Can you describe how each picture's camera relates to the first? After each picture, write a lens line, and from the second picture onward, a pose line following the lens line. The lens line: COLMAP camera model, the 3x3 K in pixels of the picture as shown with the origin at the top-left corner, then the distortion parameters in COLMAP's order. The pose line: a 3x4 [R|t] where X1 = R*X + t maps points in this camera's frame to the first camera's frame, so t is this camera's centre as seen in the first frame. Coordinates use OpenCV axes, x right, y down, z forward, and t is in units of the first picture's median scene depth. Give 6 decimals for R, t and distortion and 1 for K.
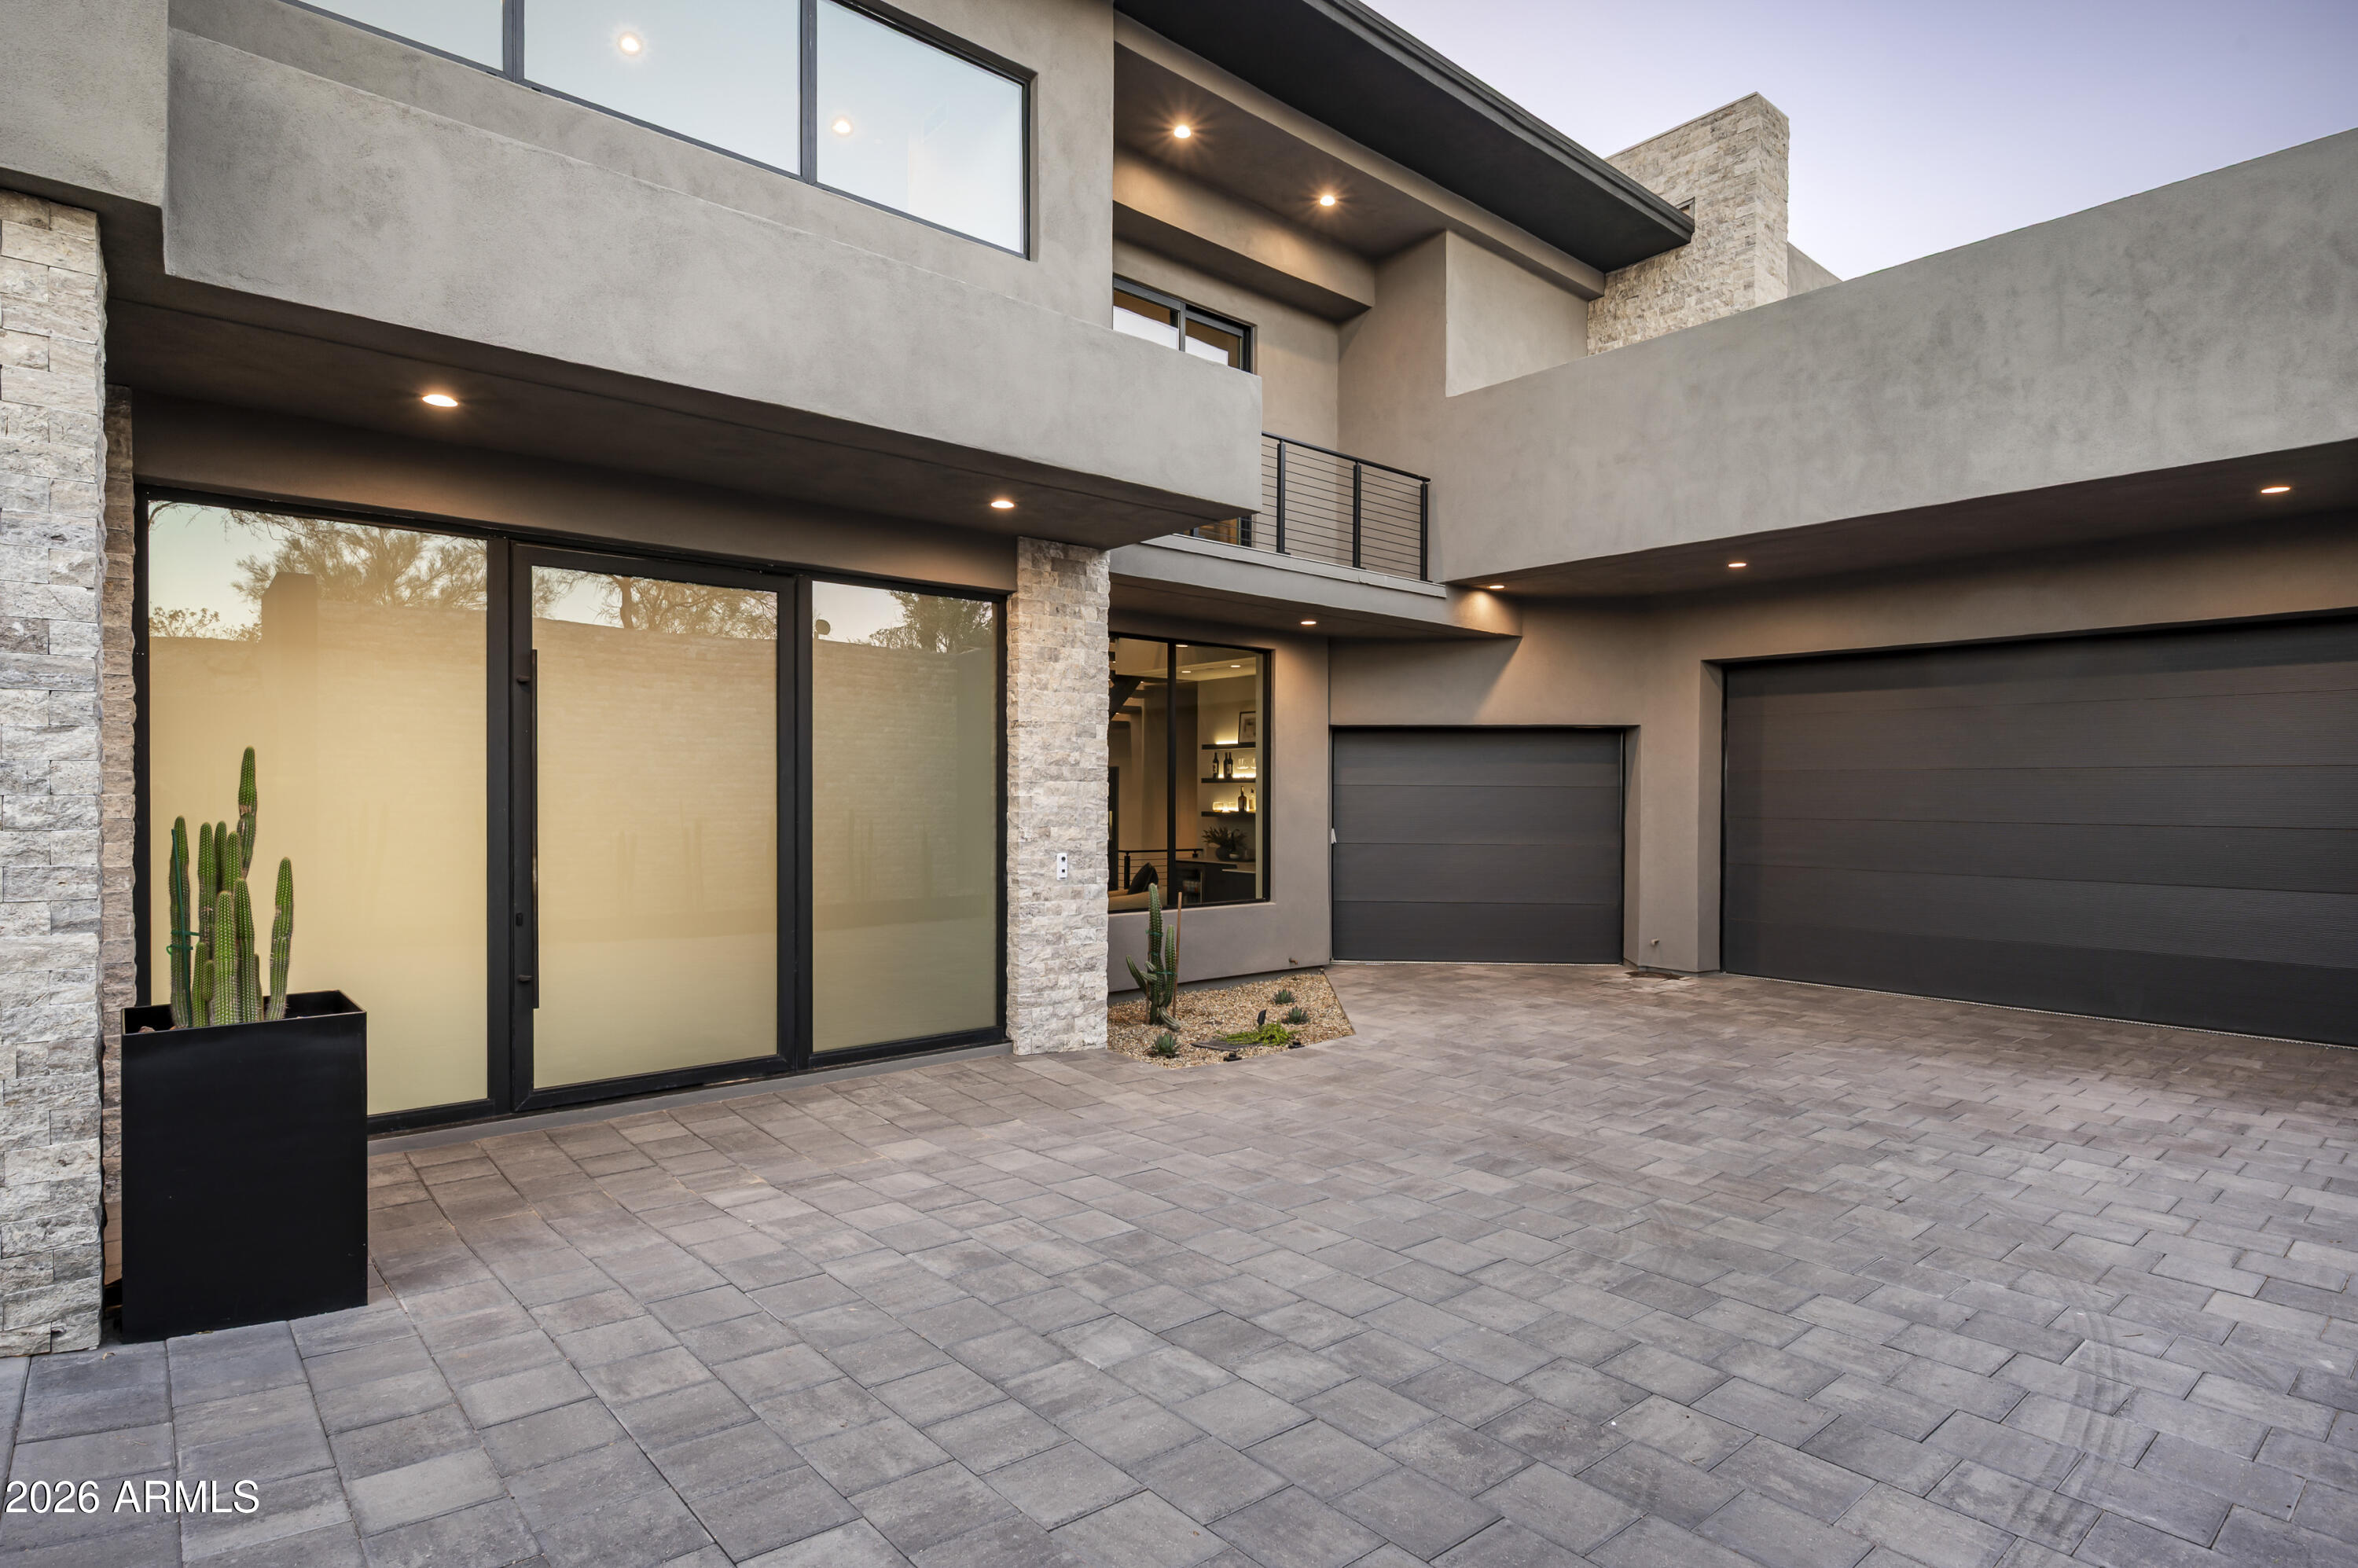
lens RADIAL K [[1223.0, 0, 1178.7], [0, 1223.0, 805.3], [0, 0, 1]] dist [0.000908, -0.001497]
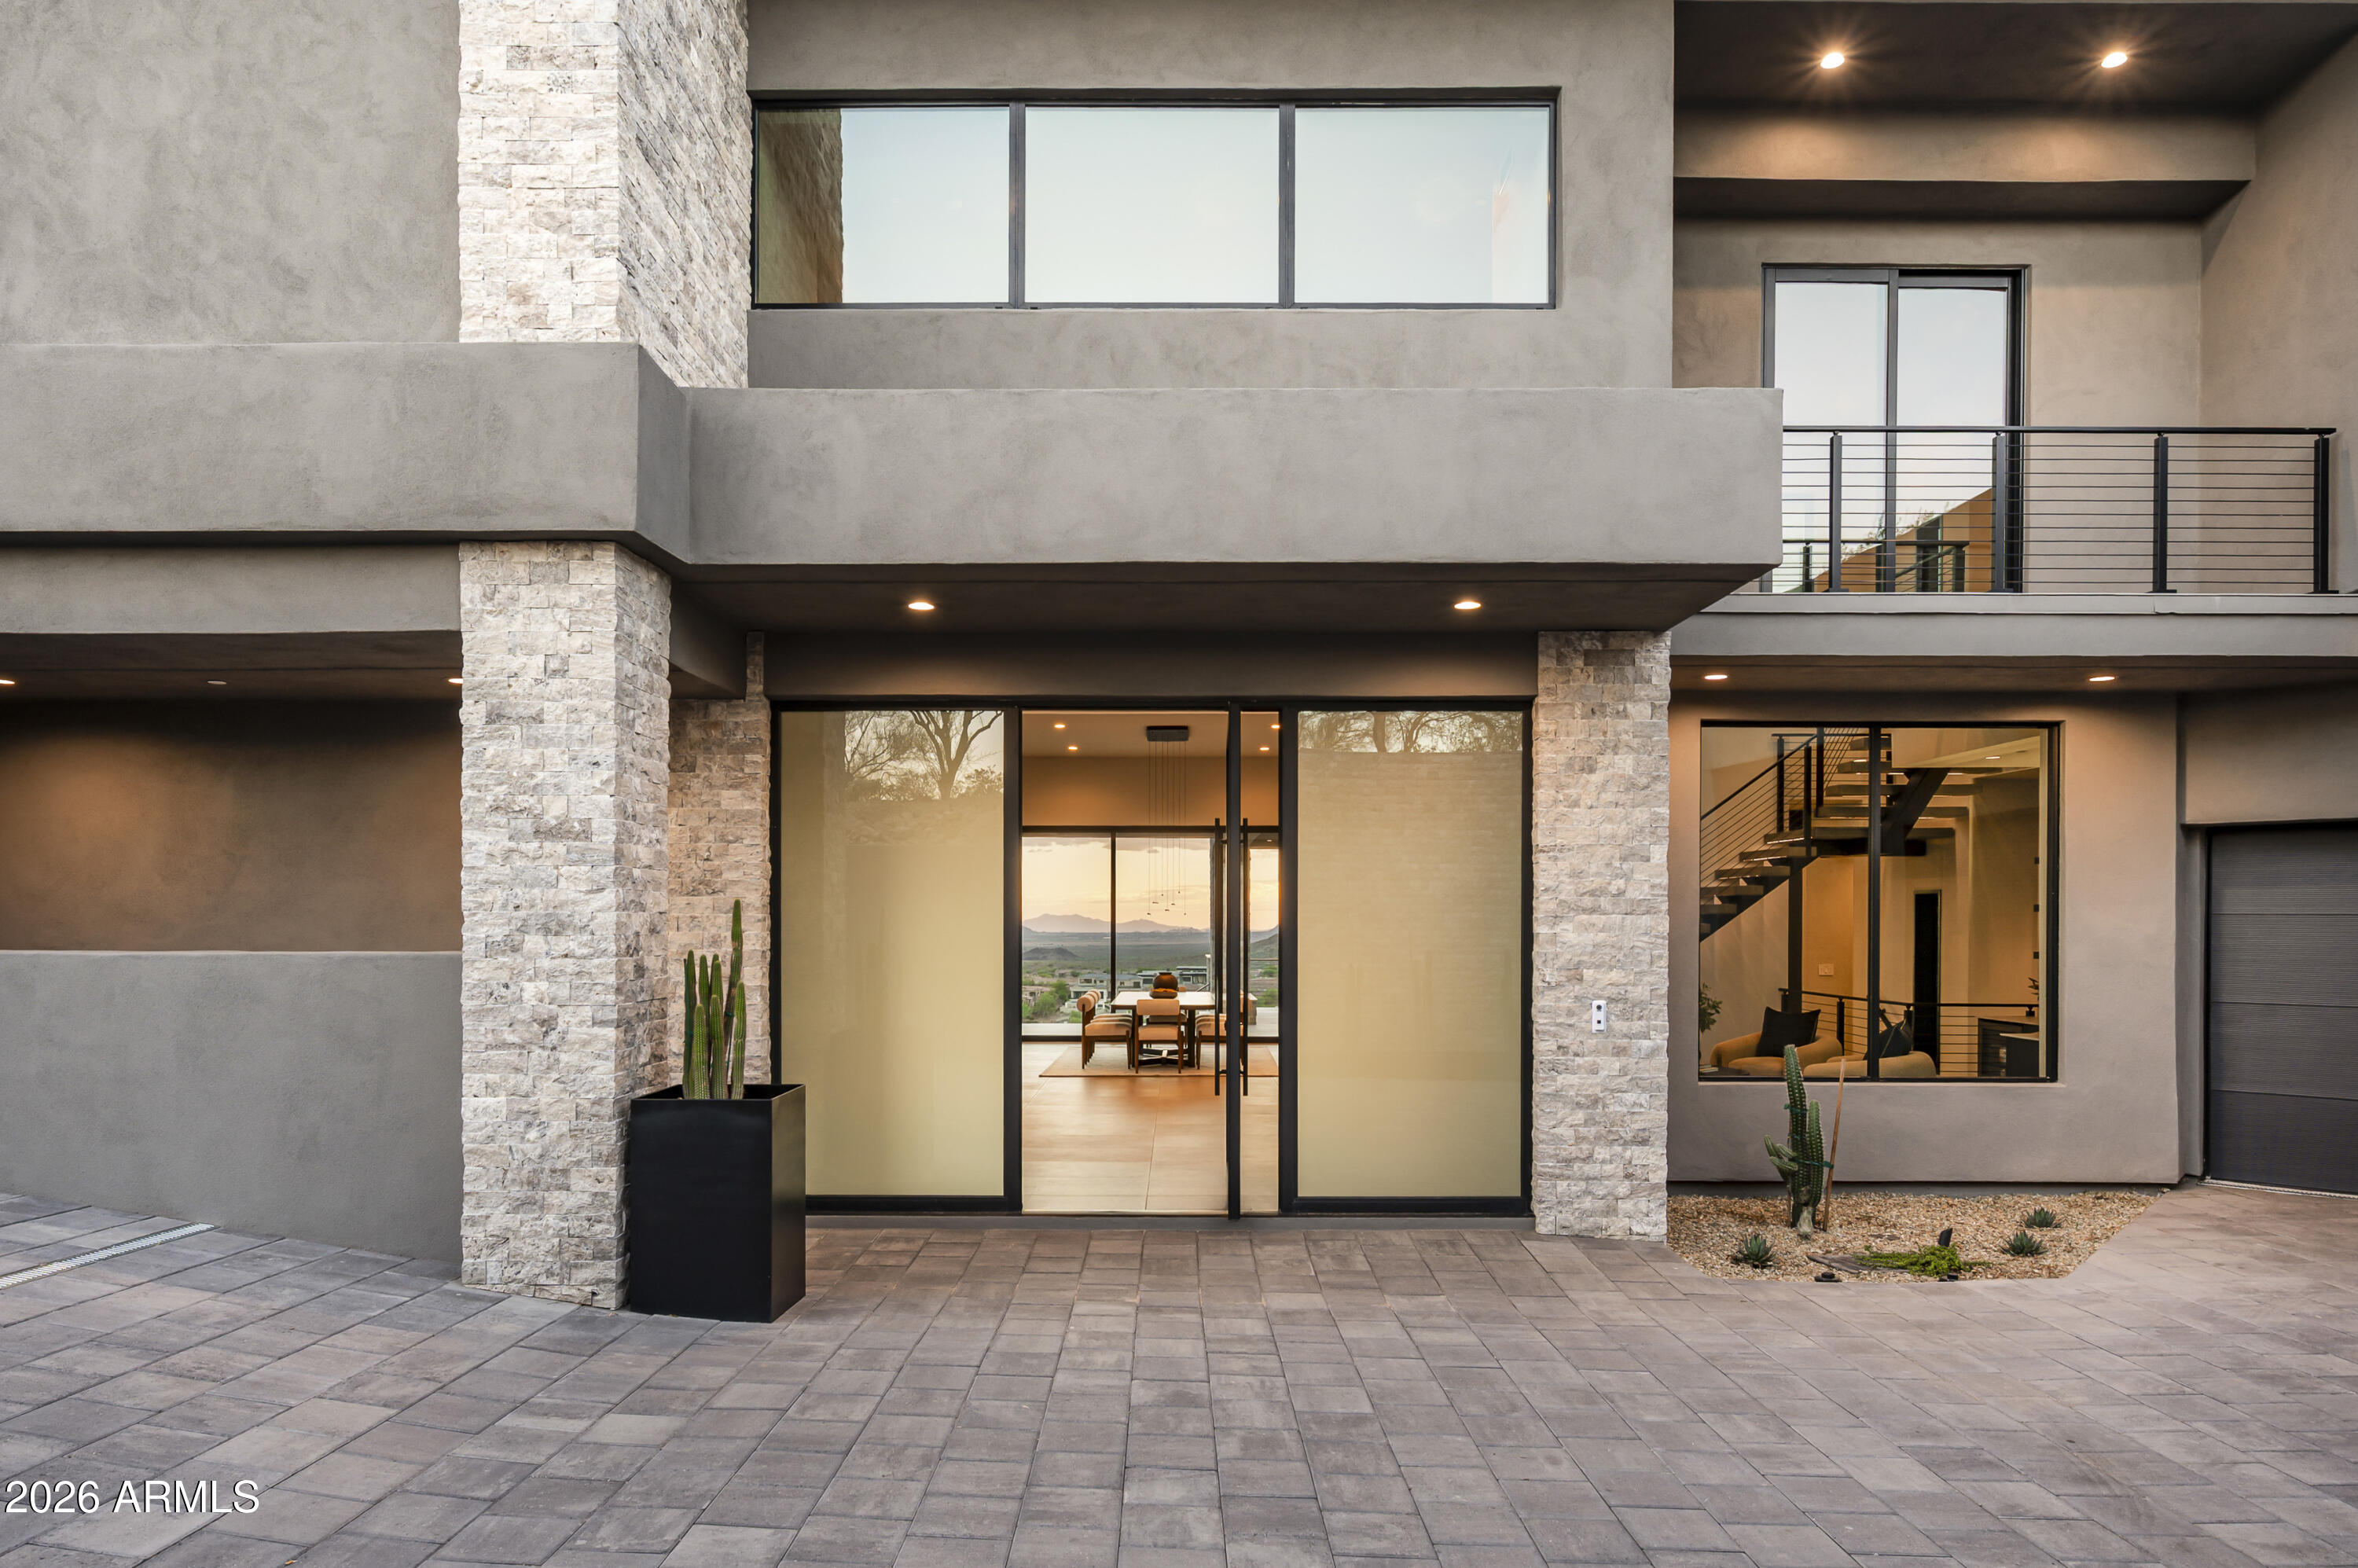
lens RADIAL K [[1481.0, 0, 1180.9], [0, 1481.0, 929.8], [0, 0, 1]] dist [-0.002060, -0.000209]
pose [[0.749648, 0.002212, -0.661833, 0.367300], [-0.004379, 0.999989, -0.001617, -0.006658], [0.661822, 0.004111, 0.749650, 0.049974]]
